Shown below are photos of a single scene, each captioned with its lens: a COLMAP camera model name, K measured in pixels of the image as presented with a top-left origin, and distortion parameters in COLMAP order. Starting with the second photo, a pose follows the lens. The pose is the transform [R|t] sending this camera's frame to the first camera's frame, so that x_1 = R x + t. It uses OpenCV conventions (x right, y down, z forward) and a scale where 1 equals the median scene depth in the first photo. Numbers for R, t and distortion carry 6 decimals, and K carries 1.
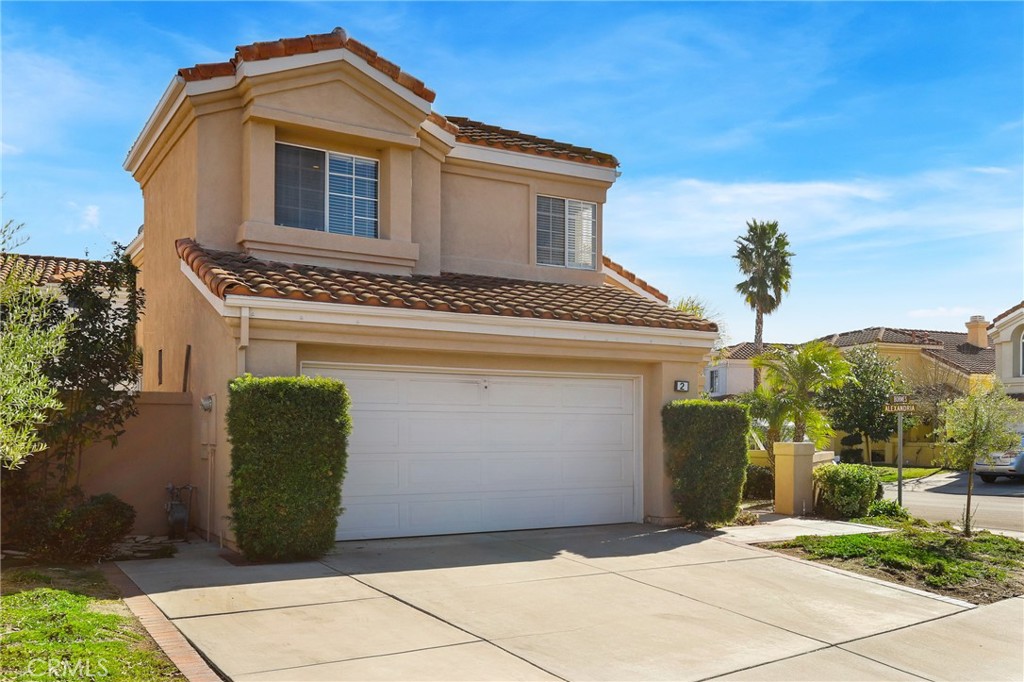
lens RADIAL K [[839.8, 0, 511.4], [0, 839.8, 424.5], [0, 0, 1]] dist [-0.002907, -0.001122]
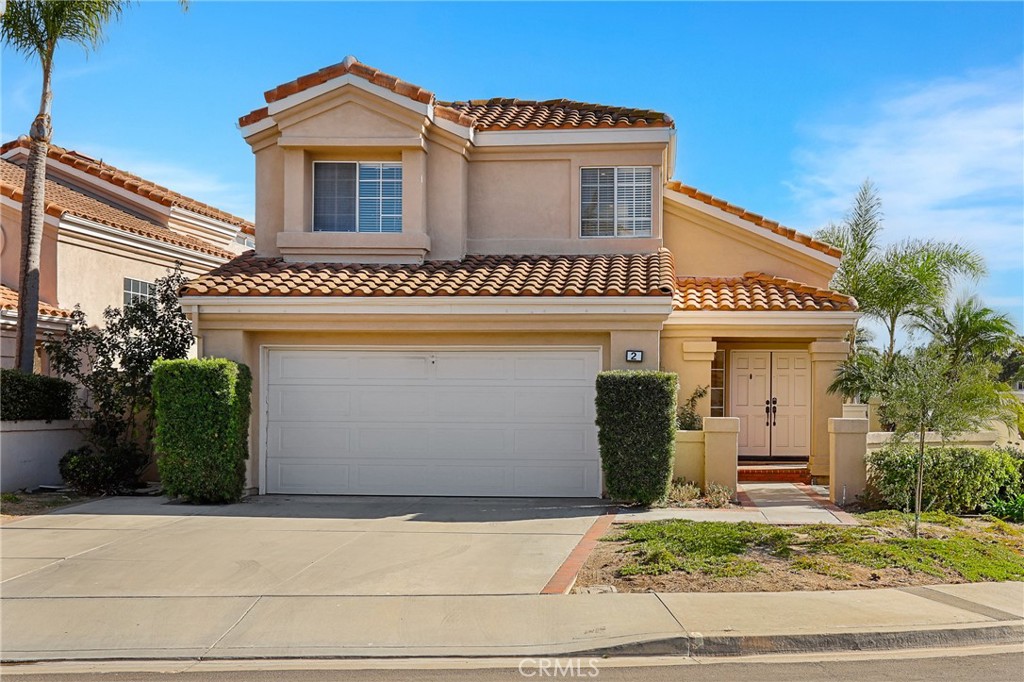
lens RADIAL K [[849.5, 0, 513.6], [0, 849.5, 404.9], [0, 0, 1]] dist [0.000616, -0.000401]
pose [[0.847833, 0.003636, -0.530251, 0.595799], [-0.000916, 0.999985, 0.005393, 0.004294], [0.530262, -0.004087, 0.847824, 0.116436]]
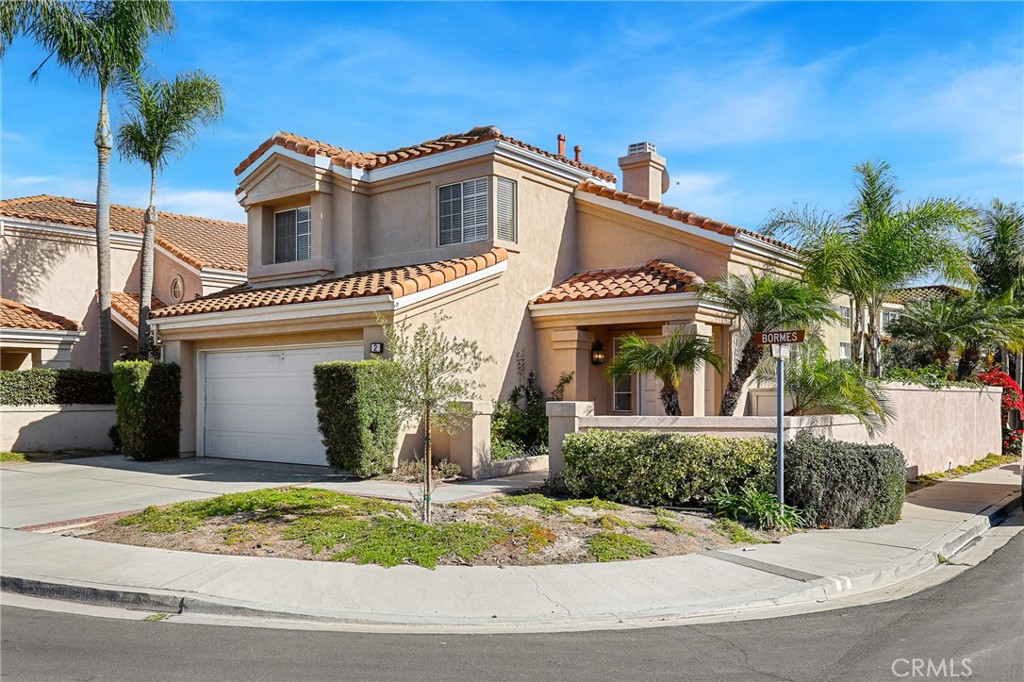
lens RADIAL K [[706.9, 0, 512.4], [0, 706.9, 388.7], [0, 0, 1]] dist [0.002039, 0.000543]
pose [[0.473850, -0.009096, -0.880559, 1.119770], [0.007205, 0.999953, -0.006452, 0.015269], [0.880576, -0.003287, 0.473893, 0.743479]]
